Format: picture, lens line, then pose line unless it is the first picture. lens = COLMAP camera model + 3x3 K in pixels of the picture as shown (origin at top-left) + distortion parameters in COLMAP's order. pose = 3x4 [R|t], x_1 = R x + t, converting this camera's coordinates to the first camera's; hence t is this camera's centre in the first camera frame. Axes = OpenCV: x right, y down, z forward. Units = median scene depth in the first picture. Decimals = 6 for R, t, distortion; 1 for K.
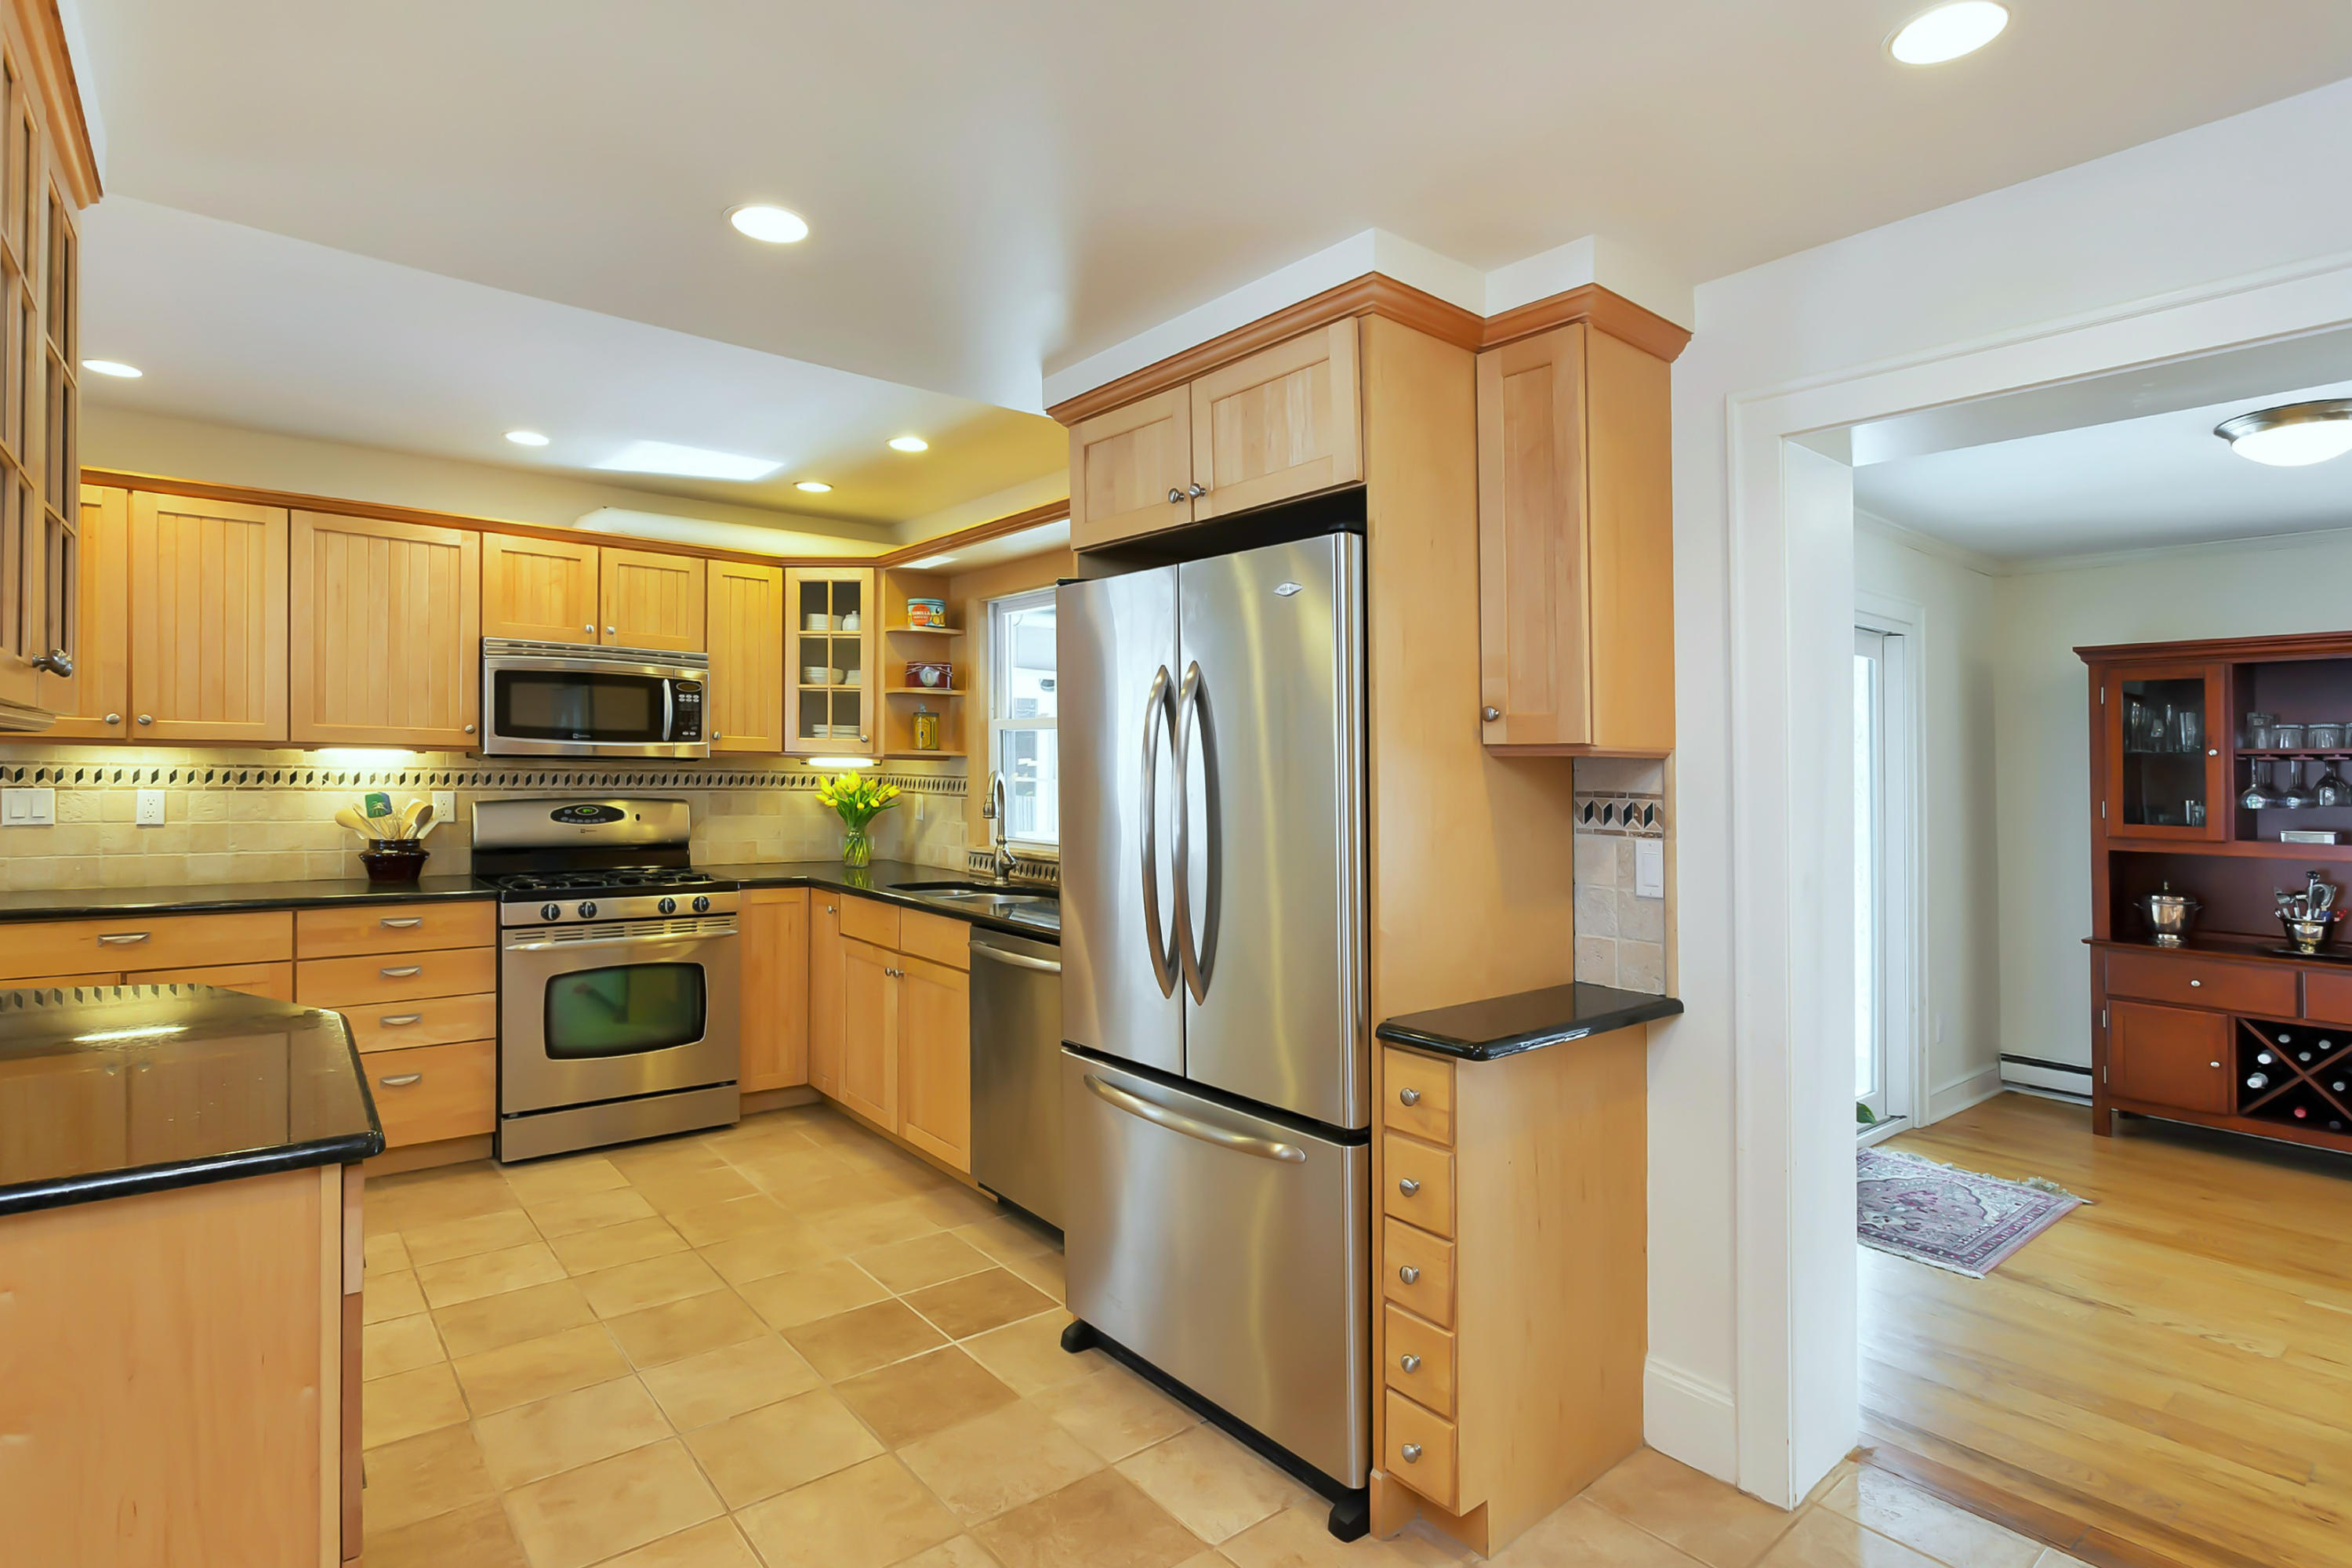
lens RADIAL K [[1181.8, 0, 1176.0], [0, 1181.8, 757.4], [0, 0, 1]] dist [0.002032, 0.000834]
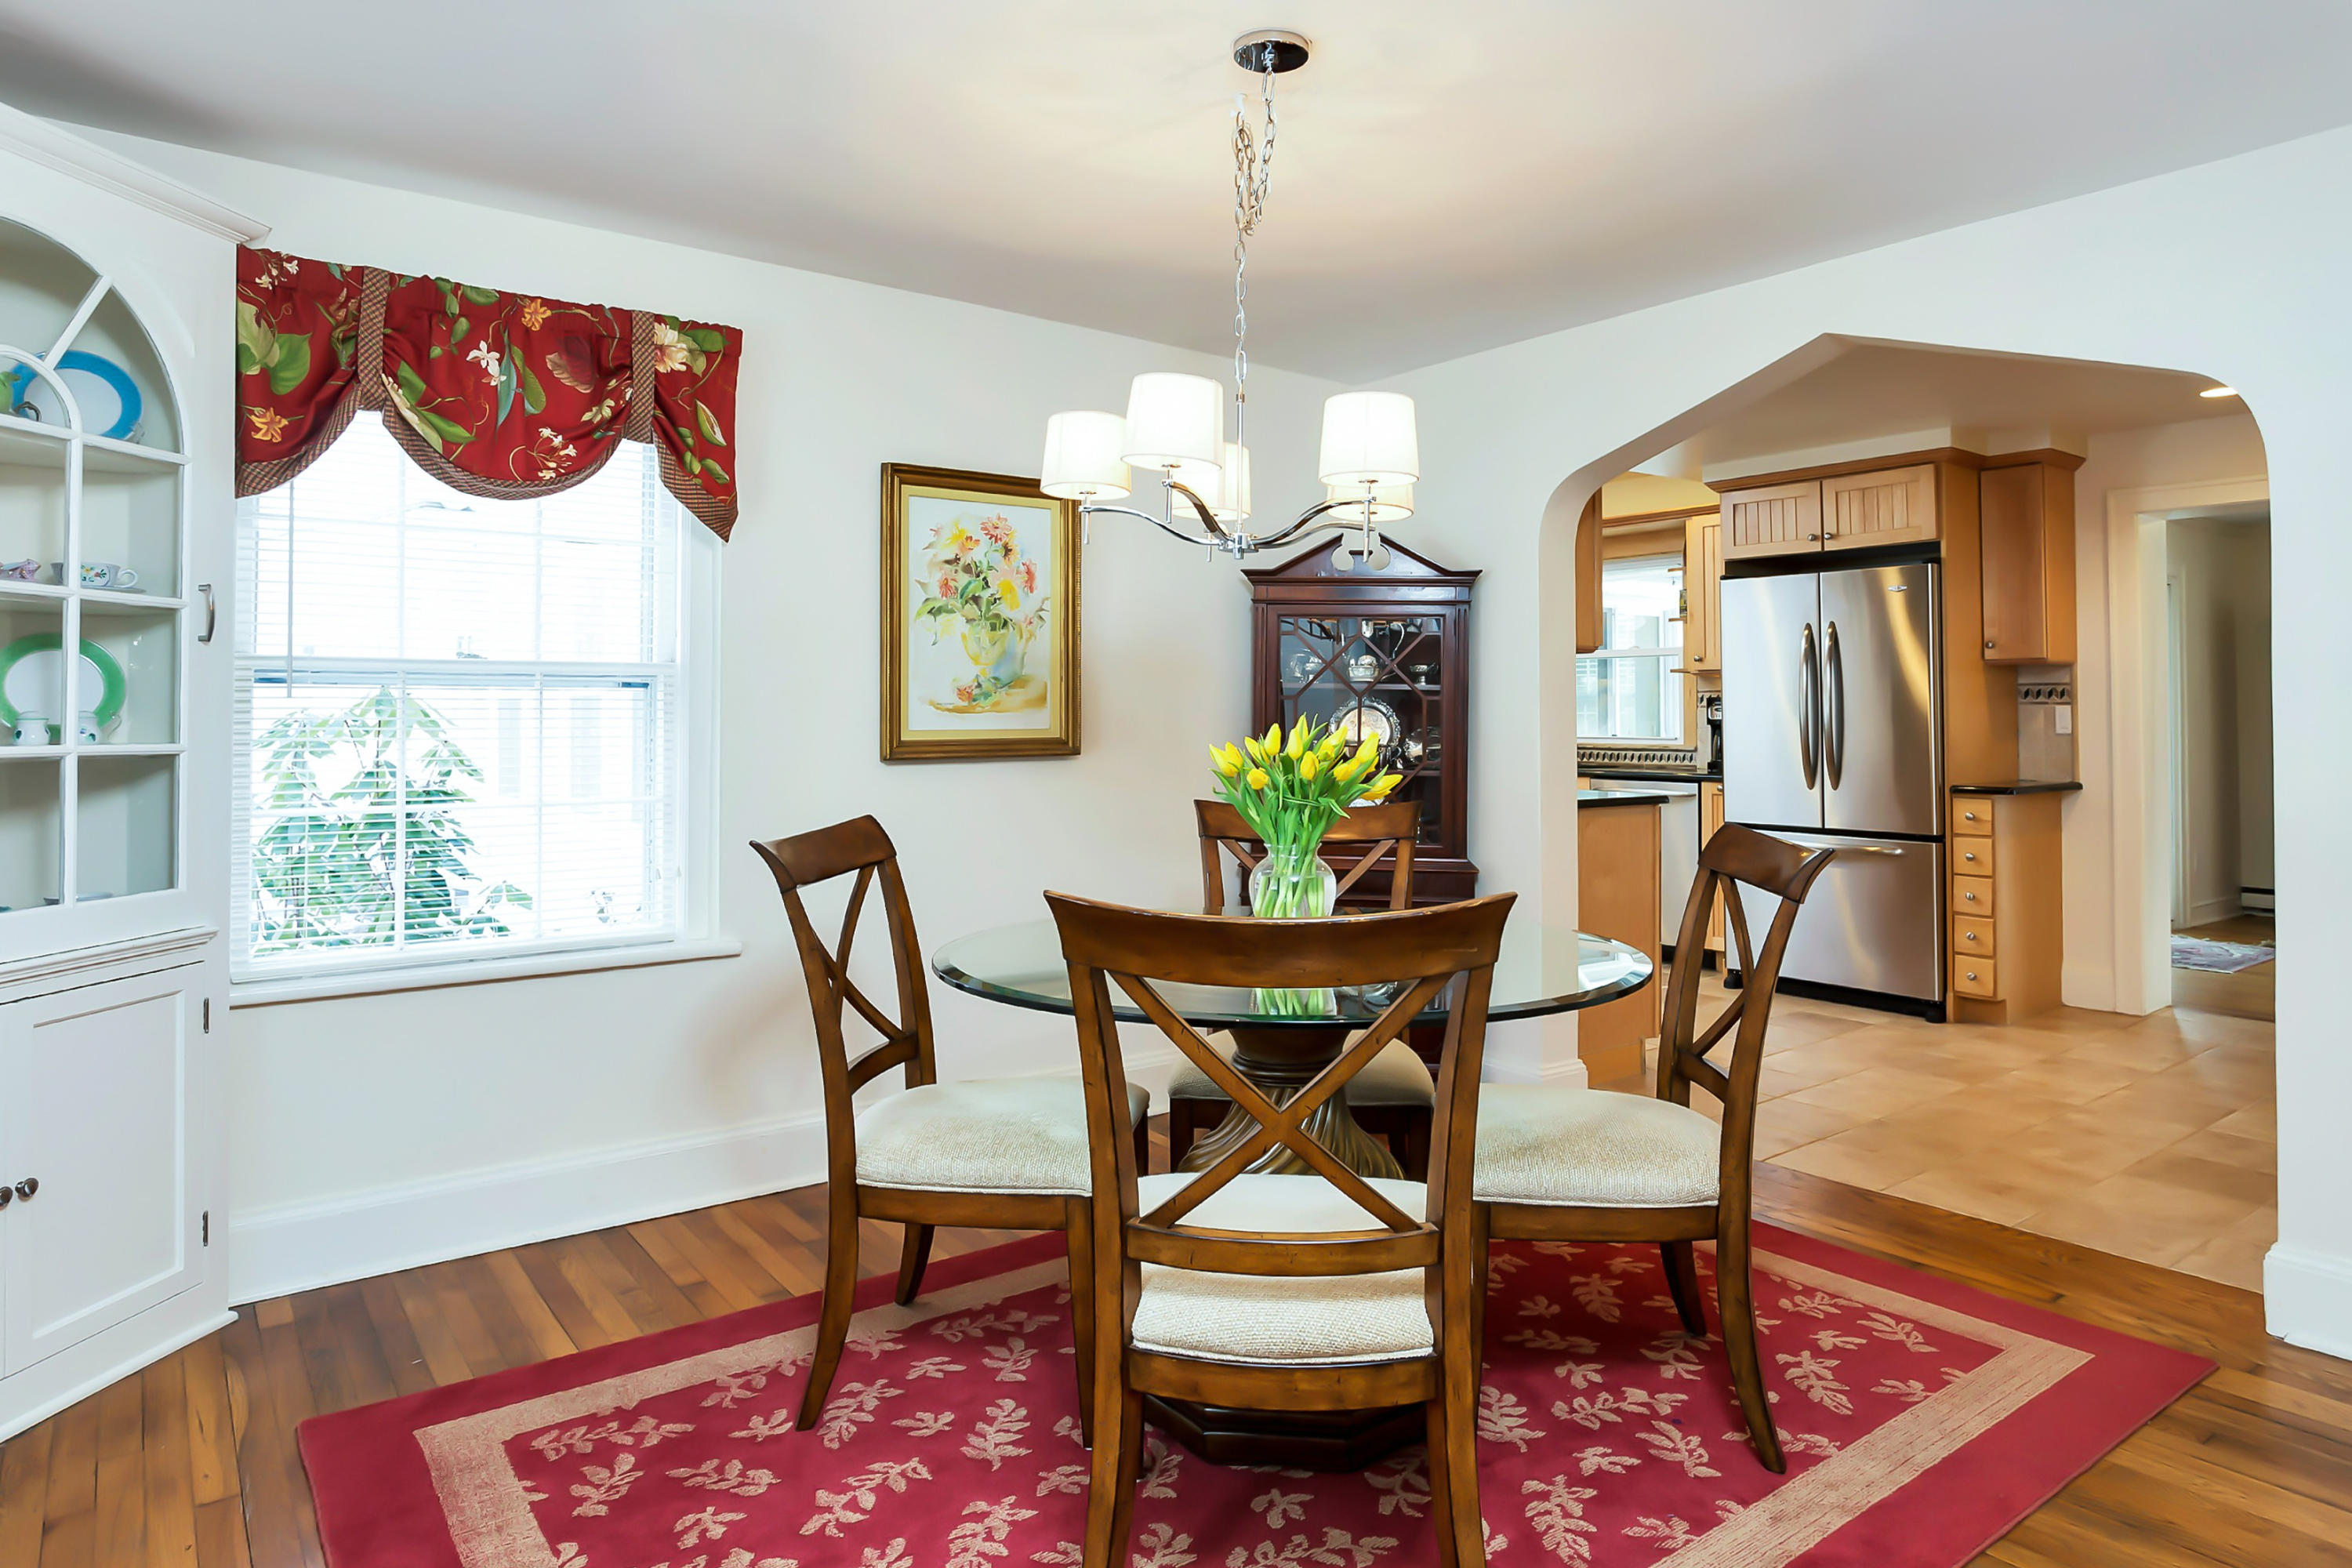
lens RADIAL K [[1398.8, 0, 1174.9], [0, 1398.8, 709.8], [0, 0, 1]] dist [0.001666, 0.000324]
pose [[0.999073, -0.010089, -0.041850, -0.435406], [0.010173, 0.999947, 0.001793, 0.024229], [0.041830, -0.002217, 0.999122, -0.623690]]
